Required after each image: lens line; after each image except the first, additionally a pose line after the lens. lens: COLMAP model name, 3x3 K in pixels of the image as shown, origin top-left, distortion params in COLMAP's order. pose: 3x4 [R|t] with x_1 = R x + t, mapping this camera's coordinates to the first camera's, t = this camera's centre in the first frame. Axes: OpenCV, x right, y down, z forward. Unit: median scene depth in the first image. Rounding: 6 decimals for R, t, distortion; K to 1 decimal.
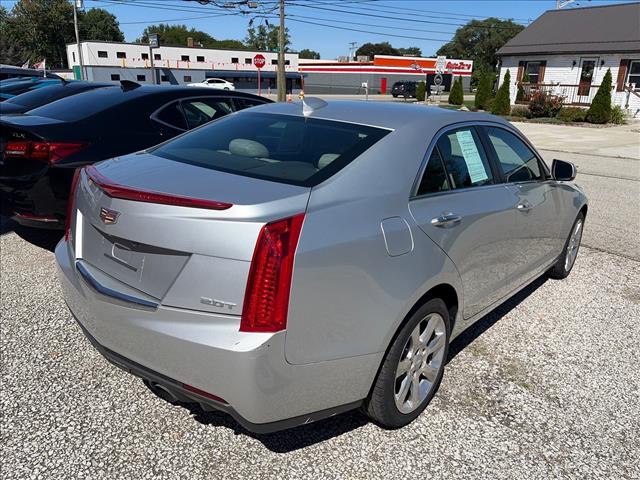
lens RADIAL K [[490.8, 0, 321.3], [0, 490.8, 242.3], [0, 0, 1]] dist [0.052854, -0.049662]
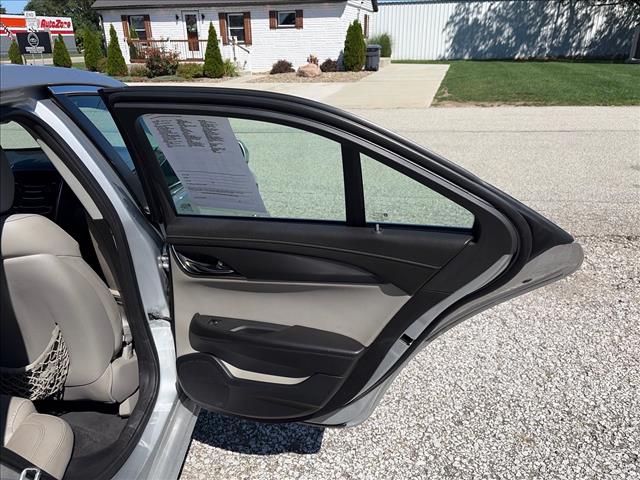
lens RADIAL K [[490.8, 0, 315.7], [0, 490.8, 243.6], [0, 0, 1]] dist [0.052854, -0.049662]
pose [[0.764952, -0.280304, 0.579894, 0.024585], [0.236536, 0.959681, 0.151862, -0.015263], [-0.599082, 0.020999, 0.800413, 0.061179]]
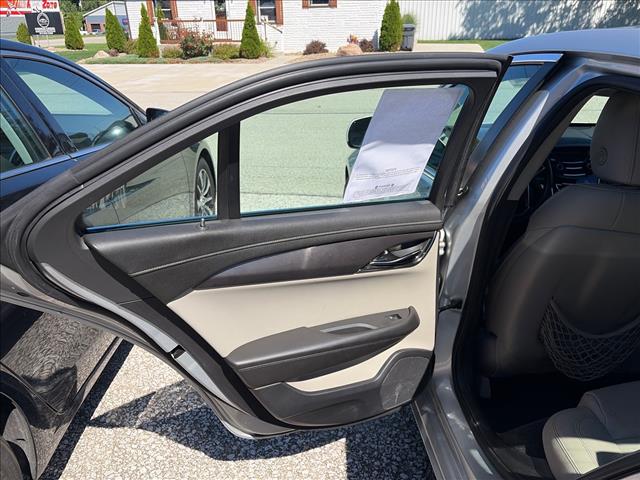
lens RADIAL K [[490.8, 0, 314.4], [0, 490.8, 235.2], [0, 0, 1]] dist [0.052854, -0.049662]
pose [[0.740220, -0.302516, 0.600465, -0.051700], [0.245809, 0.953001, 0.177105, -0.039842], [-0.625821, 0.016504, 0.779792, 0.131544]]
